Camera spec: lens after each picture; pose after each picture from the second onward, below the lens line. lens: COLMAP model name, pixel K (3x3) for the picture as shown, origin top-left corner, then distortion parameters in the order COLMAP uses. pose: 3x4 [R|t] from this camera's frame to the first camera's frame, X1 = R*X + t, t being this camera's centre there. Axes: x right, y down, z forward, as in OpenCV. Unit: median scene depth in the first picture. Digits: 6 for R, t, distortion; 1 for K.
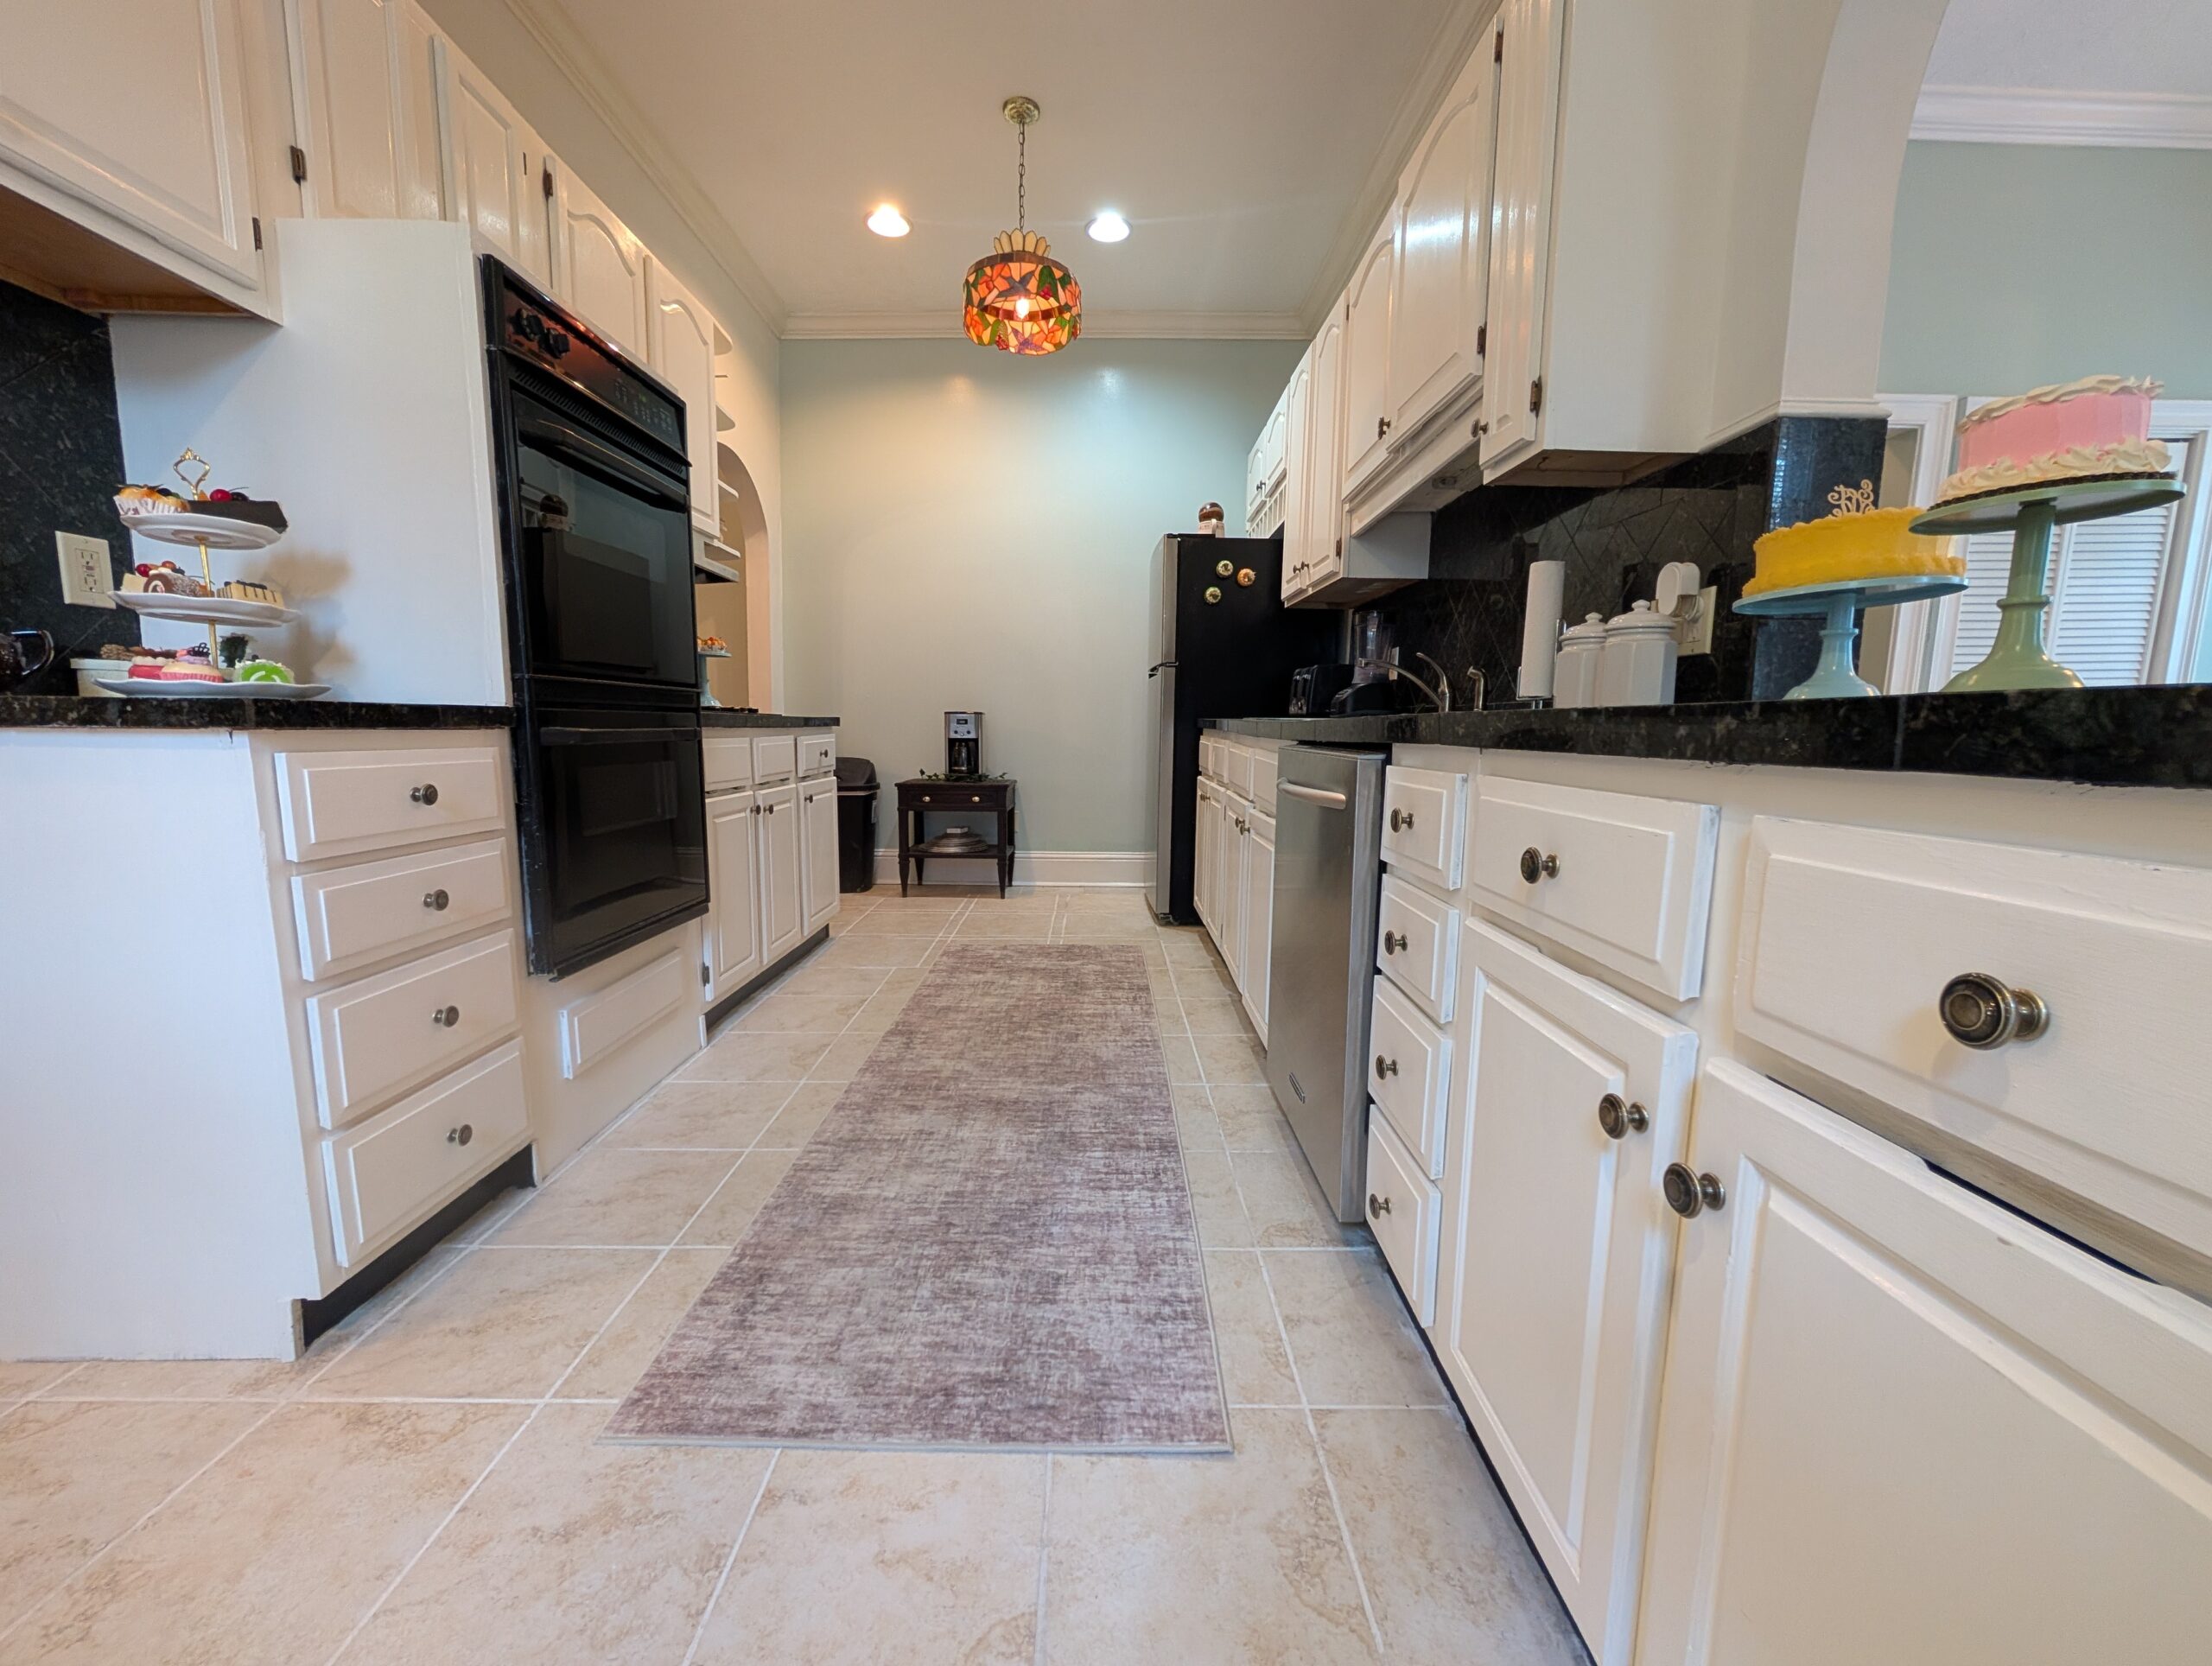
lens RADIAL K [[840.8, 0, 1103.5], [0, 840.8, 830.1], [0, 0, 1]] dist [-0.001285, 0.000173]
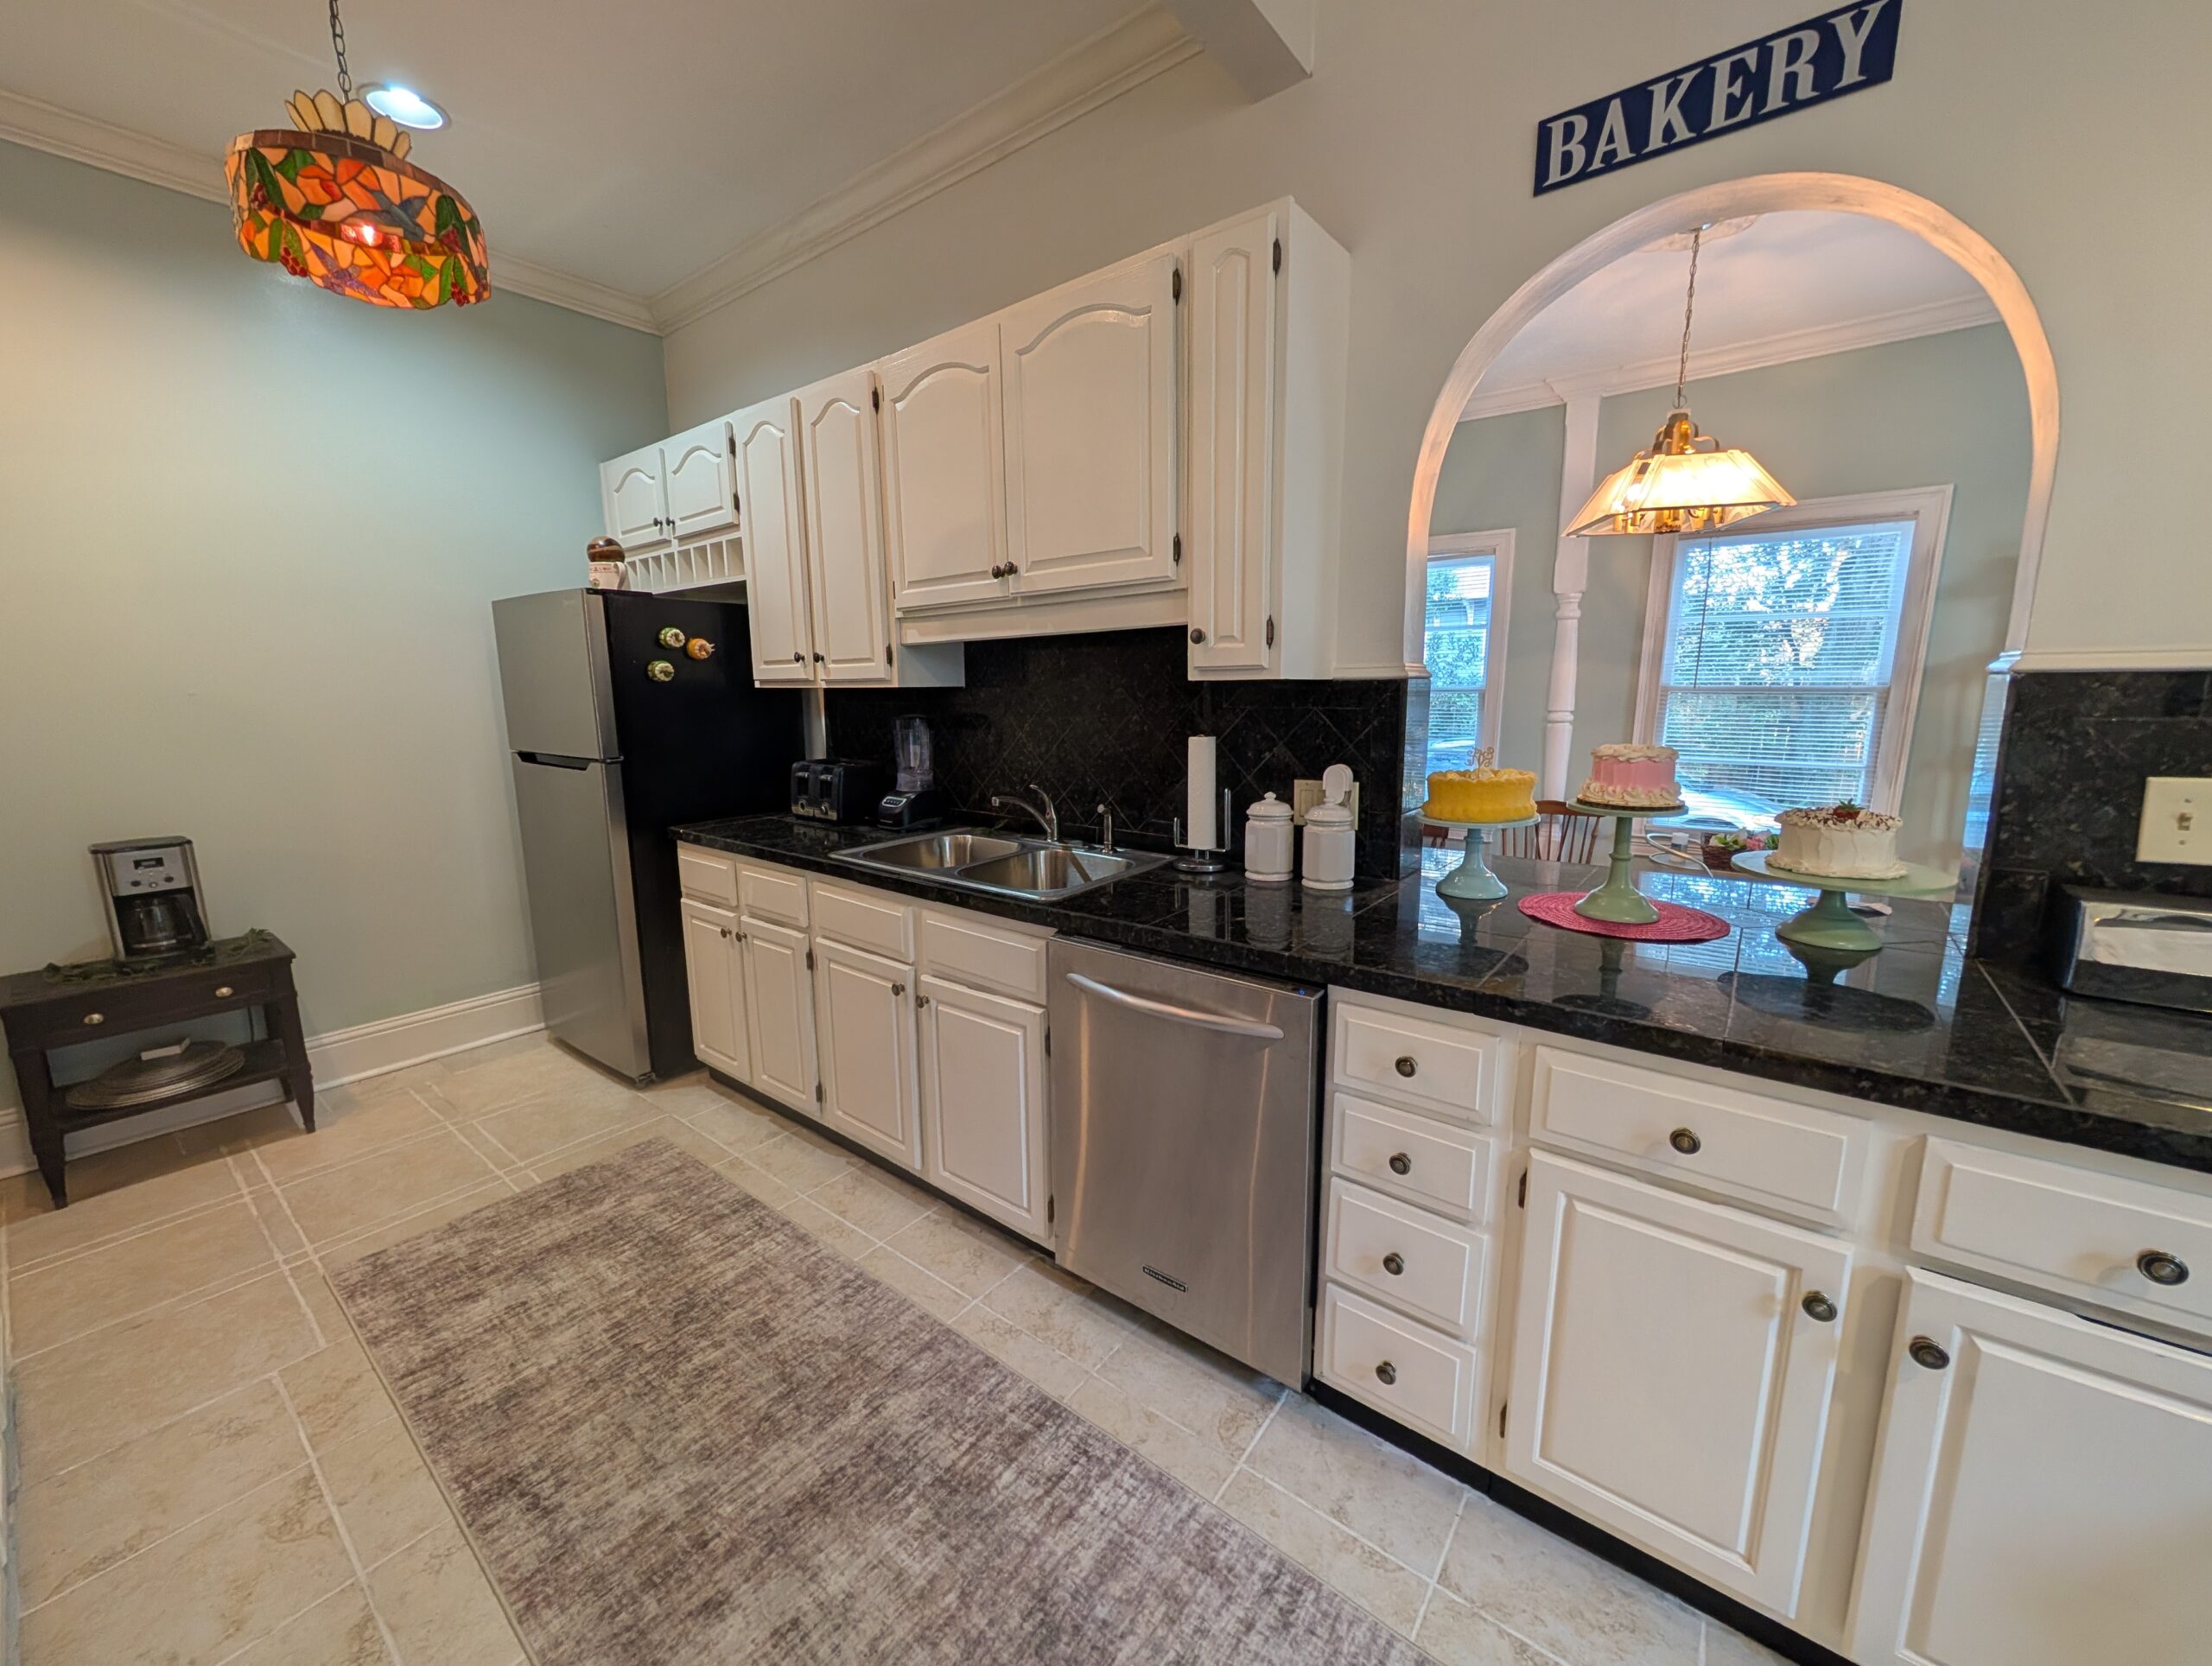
lens RADIAL K [[840.8, 0, 1099.5], [0, 840.8, 832.5], [0, 0, 1]] dist [-0.001285, 0.000173]
pose [[0.623006, -0.149582, 0.767782, -0.330314], [0.116522, 0.988341, 0.098001, -0.214522], [-0.773489, 0.028408, 0.633172, 0.248601]]
